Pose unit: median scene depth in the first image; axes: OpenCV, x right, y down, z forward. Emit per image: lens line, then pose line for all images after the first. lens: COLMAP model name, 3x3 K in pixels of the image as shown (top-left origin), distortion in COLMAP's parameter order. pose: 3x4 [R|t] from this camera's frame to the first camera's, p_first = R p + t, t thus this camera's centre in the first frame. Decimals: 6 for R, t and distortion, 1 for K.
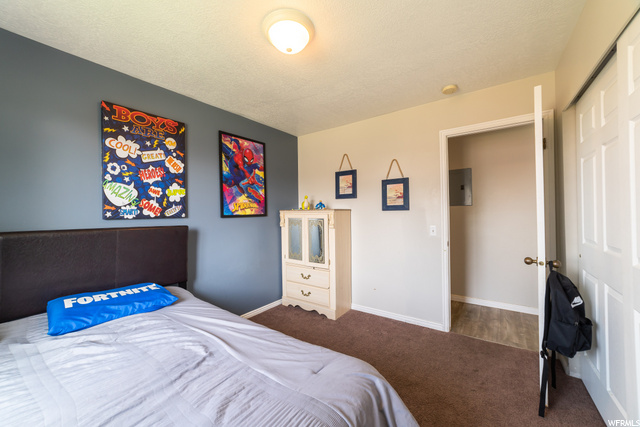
lens RADIAL K [[243.2, 0, 319.8], [0, 243.2, 210.4], [0, 0, 1]] dist [-0.001226, 0.000159]
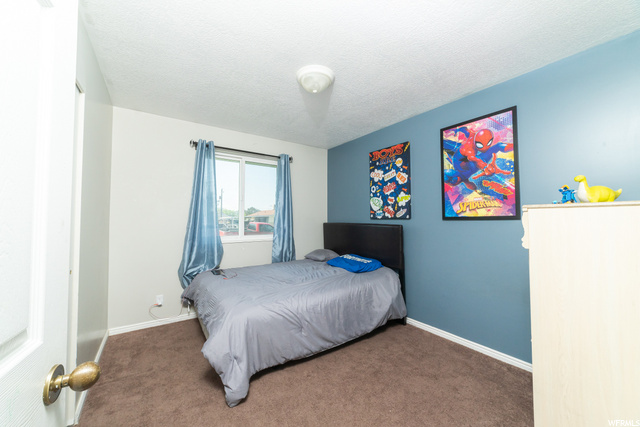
lens RADIAL K [[243.2, 0, 319.8], [0, 243.2, 210.4], [0, 0, 1]] dist [-0.001226, 0.000159]
pose [[-0.307350, -0.023054, -0.951317, 0.743050], [0.011993, 0.999533, -0.028098, 0.017487], [0.951521, -0.020045, -0.306930, 0.958476]]
